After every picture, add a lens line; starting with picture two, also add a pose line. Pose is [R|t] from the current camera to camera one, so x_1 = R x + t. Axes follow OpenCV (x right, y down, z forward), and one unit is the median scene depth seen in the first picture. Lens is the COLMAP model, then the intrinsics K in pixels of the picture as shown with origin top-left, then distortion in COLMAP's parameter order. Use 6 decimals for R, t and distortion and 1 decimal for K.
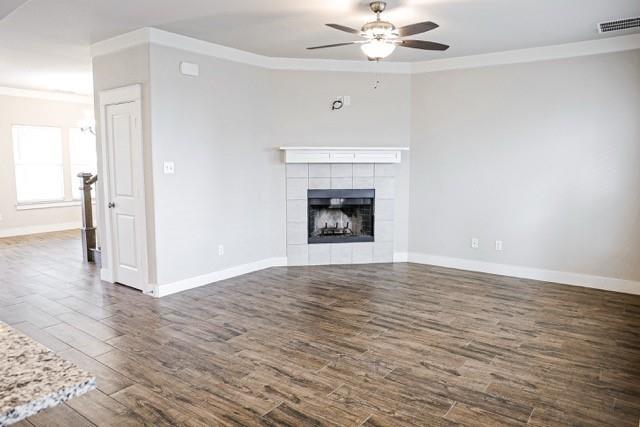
lens RADIAL K [[443.4, 0, 321.7], [0, 443.4, 213.8], [0, 0, 1]] dist [-0.093634, 0.070529]
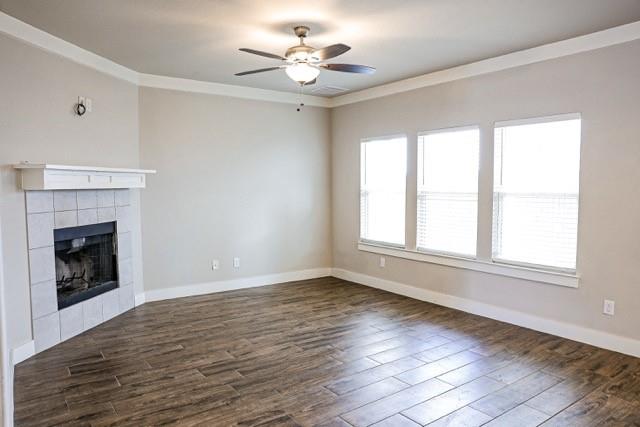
lens RADIAL K [[443.4, 0, 318.3], [0, 443.4, 214.9], [0, 0, 1]] dist [-0.093634, 0.070529]
pose [[0.317128, -0.065819, 0.946096, -0.630264], [0.116860, 0.992698, 0.029890, -0.060164], [-0.941155, 0.101082, 0.322504, 0.503175]]
